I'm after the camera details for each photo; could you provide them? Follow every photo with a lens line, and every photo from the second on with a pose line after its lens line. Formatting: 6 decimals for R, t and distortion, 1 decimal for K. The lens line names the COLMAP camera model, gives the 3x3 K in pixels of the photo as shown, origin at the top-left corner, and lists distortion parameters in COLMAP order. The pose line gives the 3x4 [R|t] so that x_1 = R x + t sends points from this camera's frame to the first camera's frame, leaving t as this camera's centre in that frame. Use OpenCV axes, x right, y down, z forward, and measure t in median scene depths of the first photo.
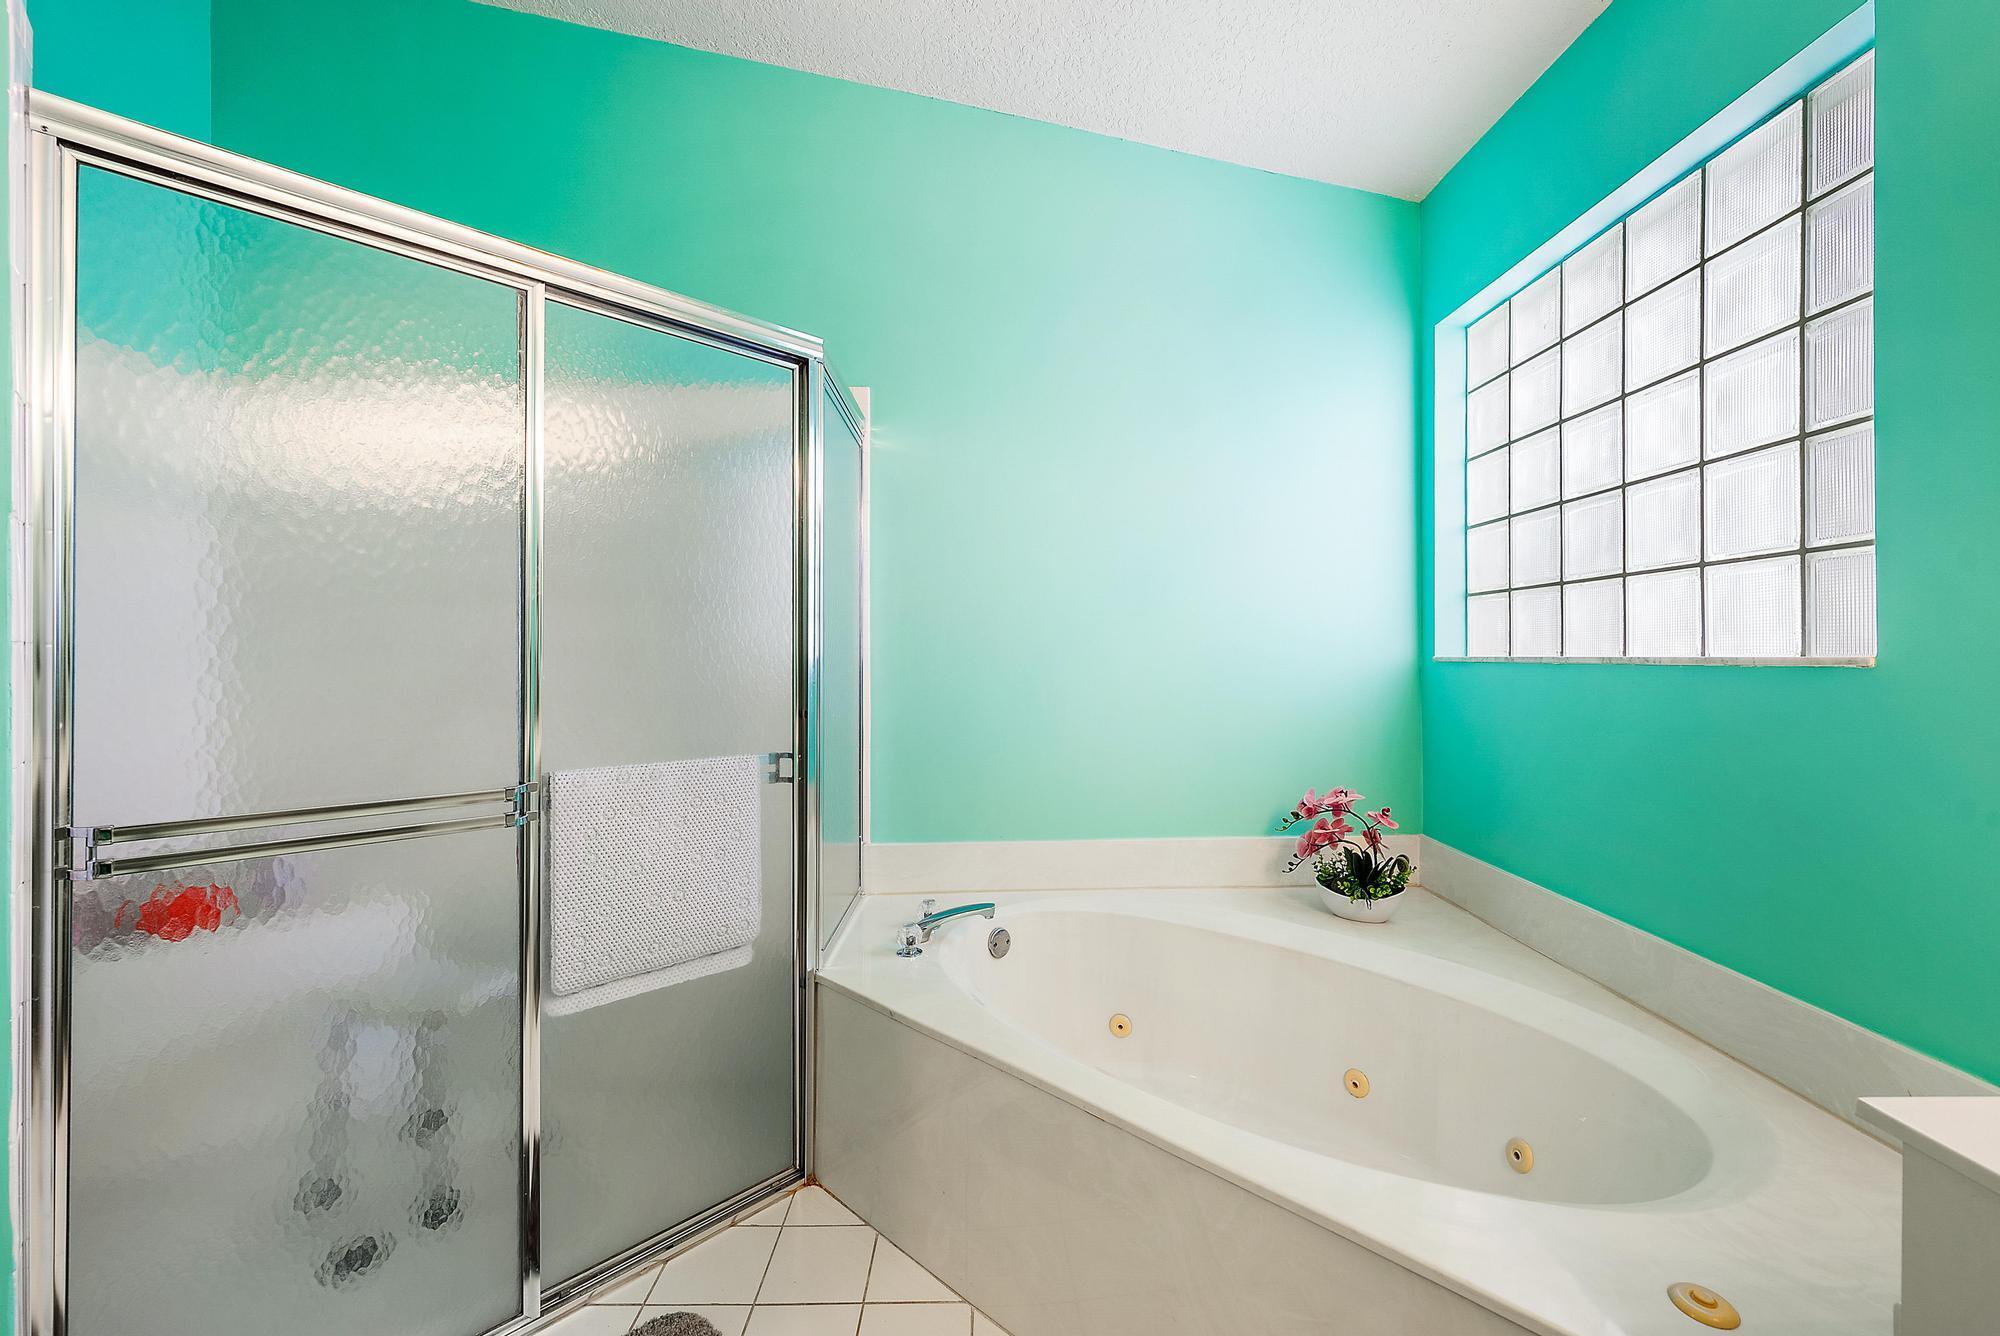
lens RADIAL K [[820.3, 0, 995.8], [0, 820.3, 658.6], [0, 0, 1]] dist [-0.001852, 0.000422]
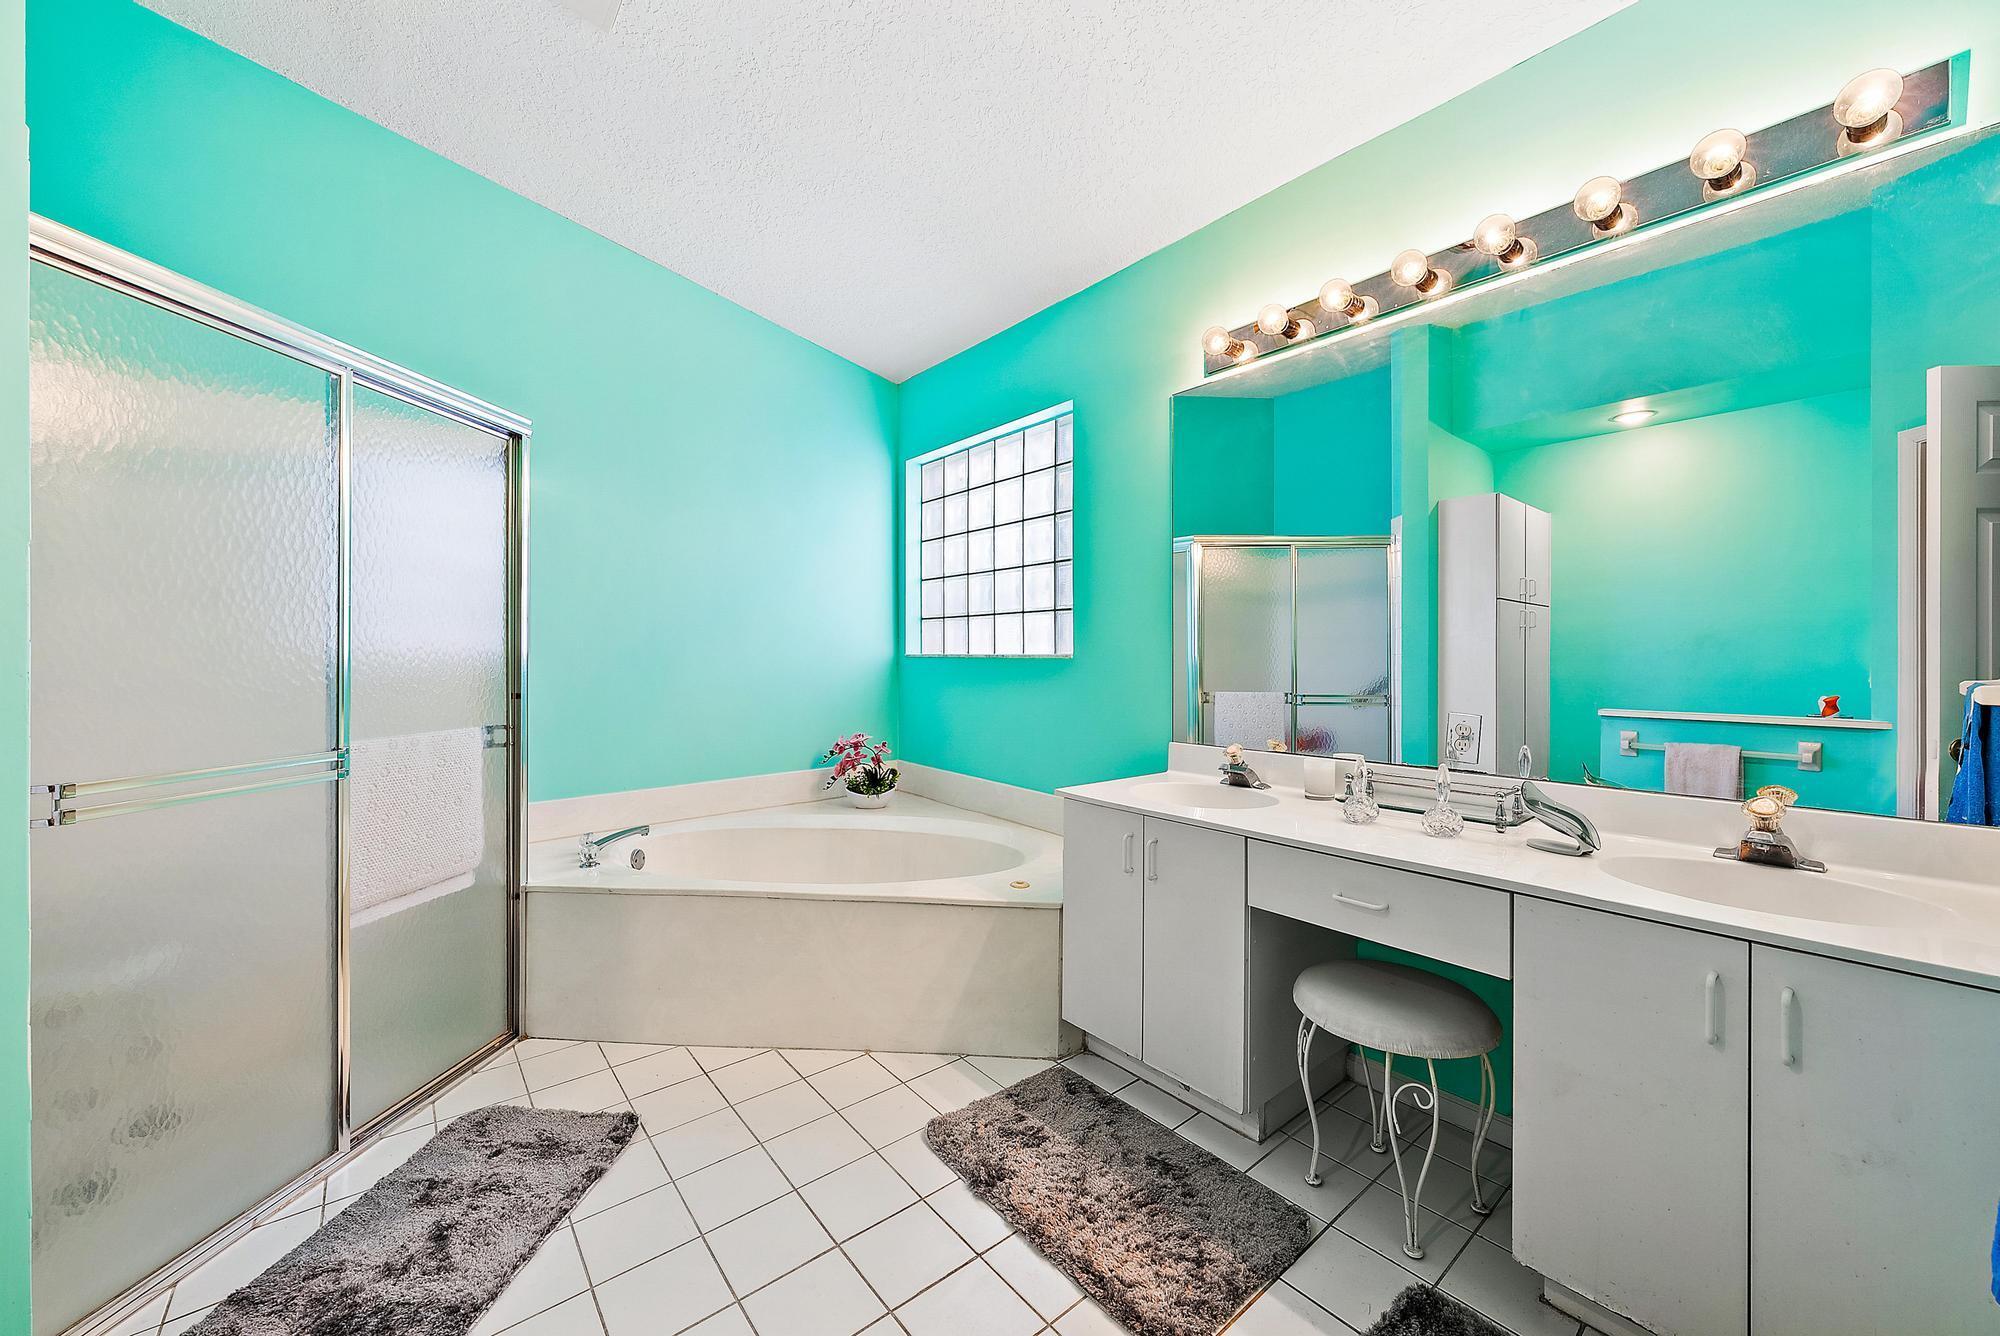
lens RADIAL K [[820.3, 0, 995.8], [0, 820.3, 658.6], [0, 0, 1]] dist [-0.001852, 0.000422]
pose [[0.786466, -0.001325, 0.617632, -0.420642], [-0.000701, 0.999995, 0.003038, 0.001790], [-0.617633, -0.002823, 0.786461, -0.520780]]
